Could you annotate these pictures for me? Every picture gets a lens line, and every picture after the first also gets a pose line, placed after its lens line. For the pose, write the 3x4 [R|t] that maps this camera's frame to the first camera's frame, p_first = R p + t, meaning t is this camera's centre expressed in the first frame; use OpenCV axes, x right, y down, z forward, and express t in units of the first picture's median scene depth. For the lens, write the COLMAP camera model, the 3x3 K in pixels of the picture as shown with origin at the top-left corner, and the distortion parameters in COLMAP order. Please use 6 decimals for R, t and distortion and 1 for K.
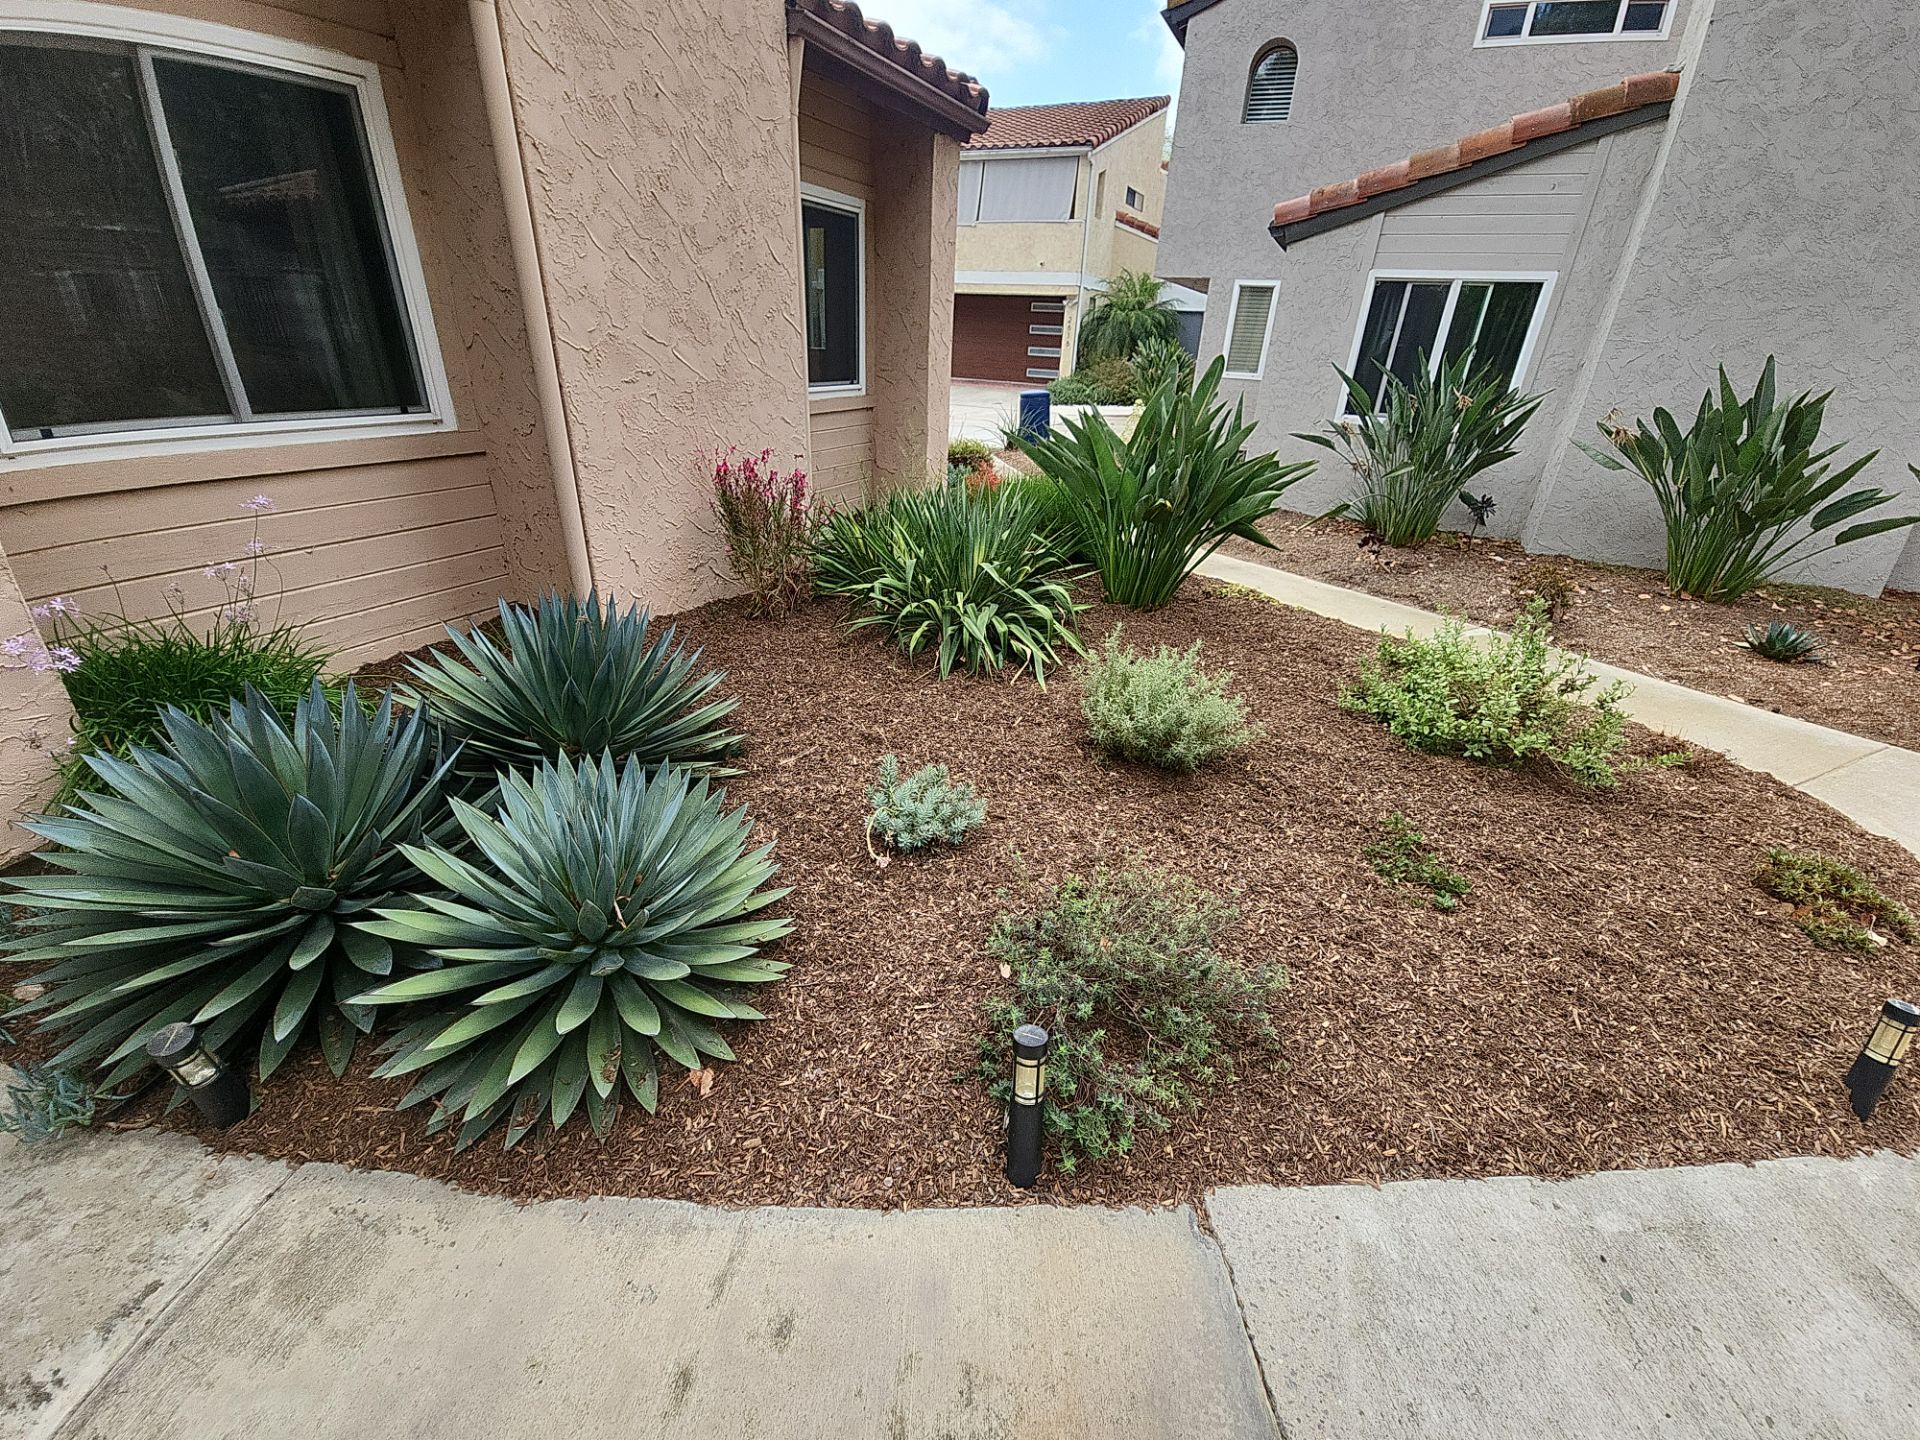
lens RADIAL K [[792.1, 0, 1004.4], [0, 792.1, 708.4], [0, 0, 1]] dist [0.008424, -0.000726]
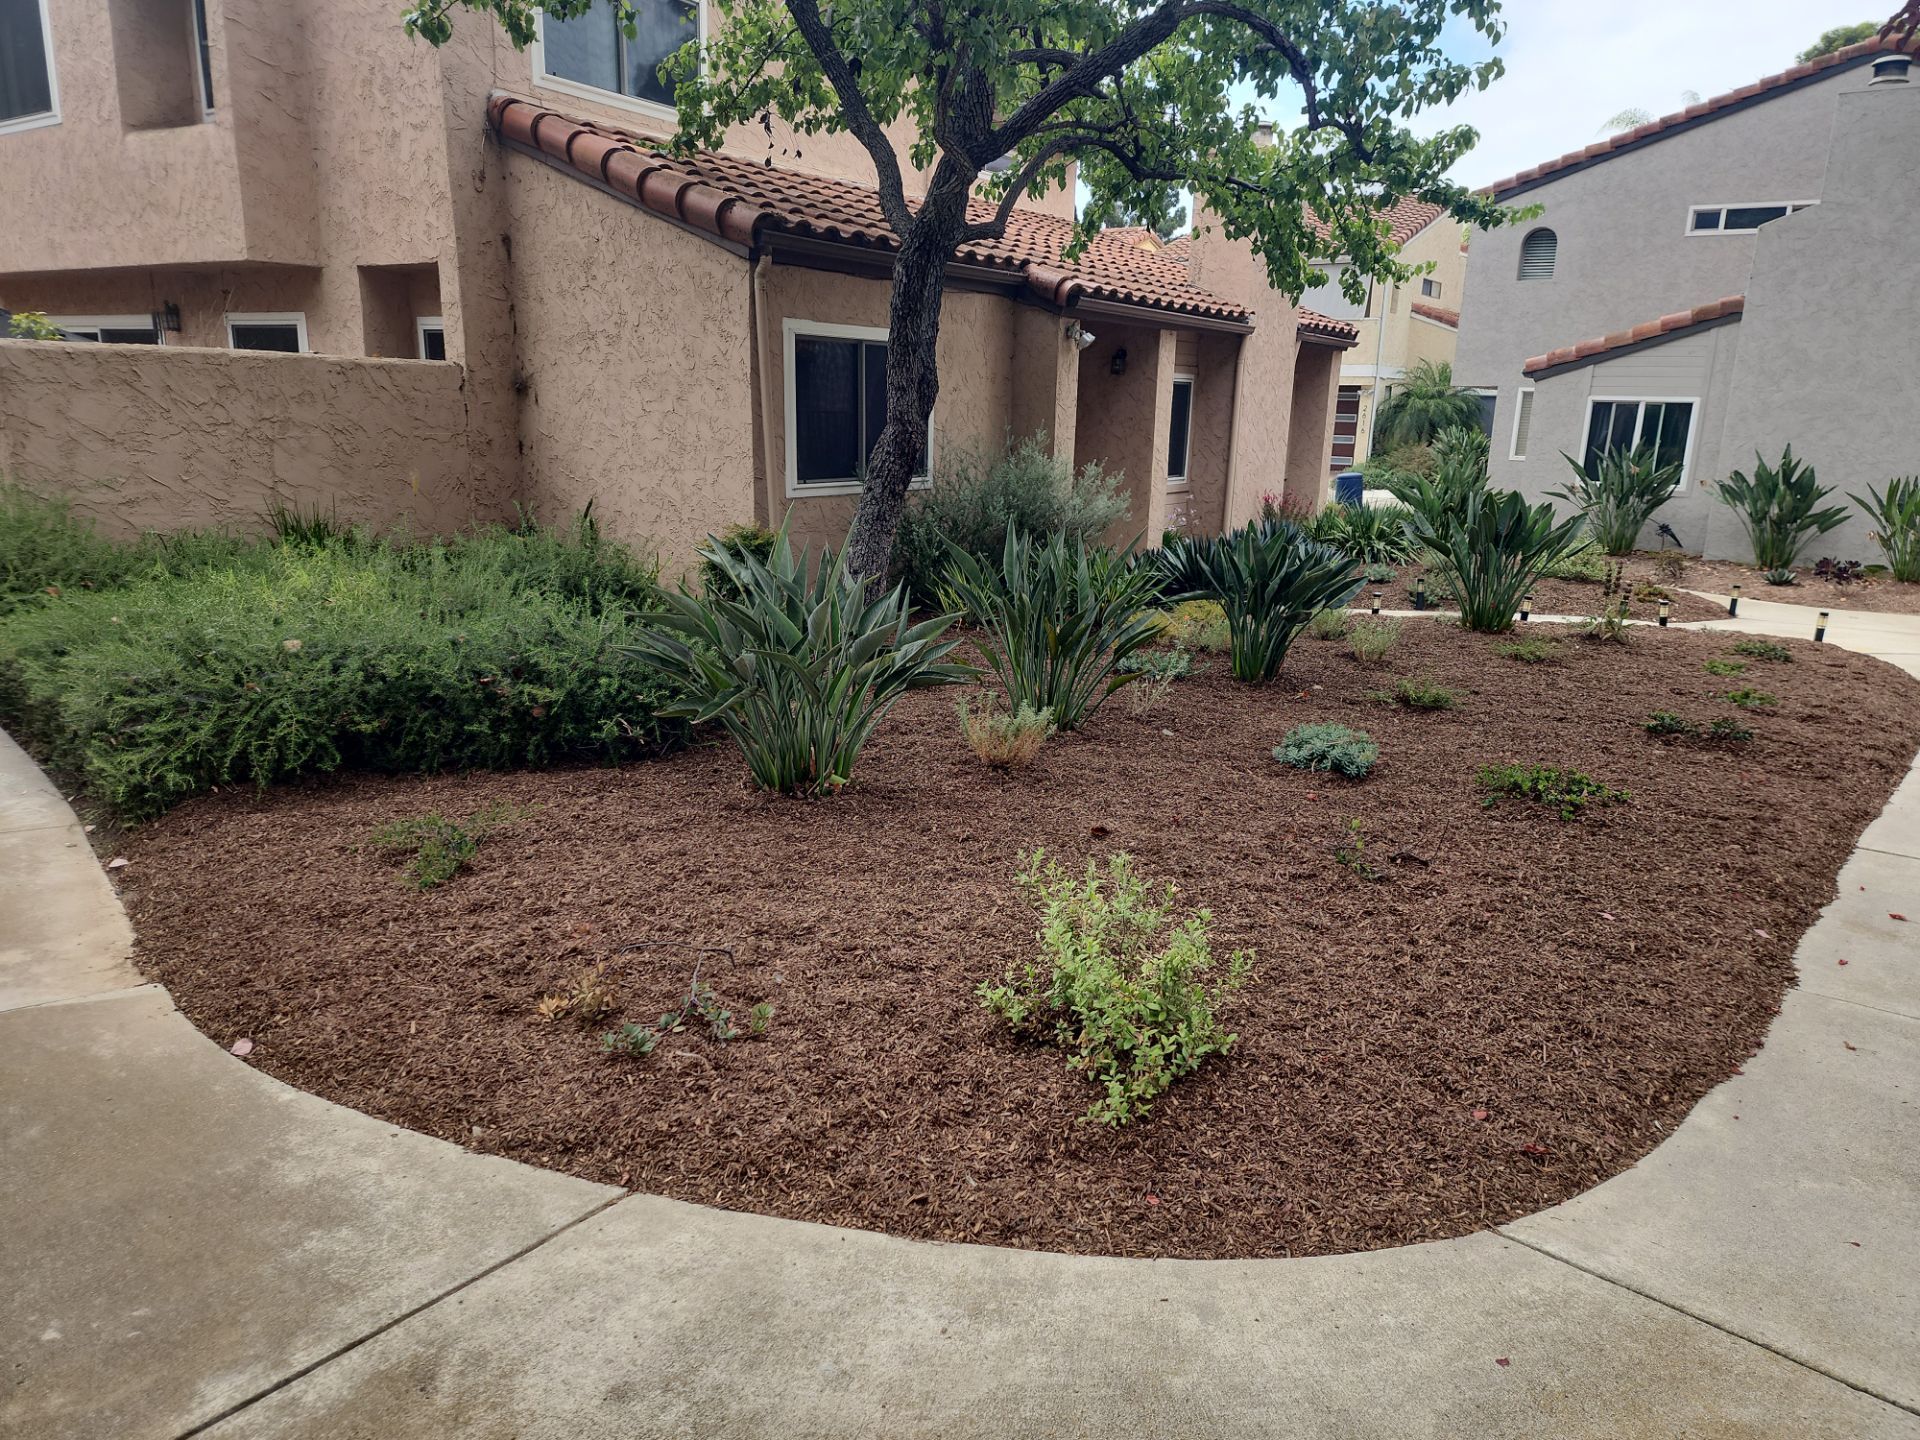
lens RADIAL K [[1312.2, 0, 957.8], [0, 1312.2, 731.9], [0, 0, 1]] dist [0.005505, -0.008902]
pose [[0.981684, 0.013500, -0.190037, -0.261785], [-0.050891, 0.979822, -0.193284, 0.647102], [0.183593, 0.199415, 0.962563, -1.543481]]
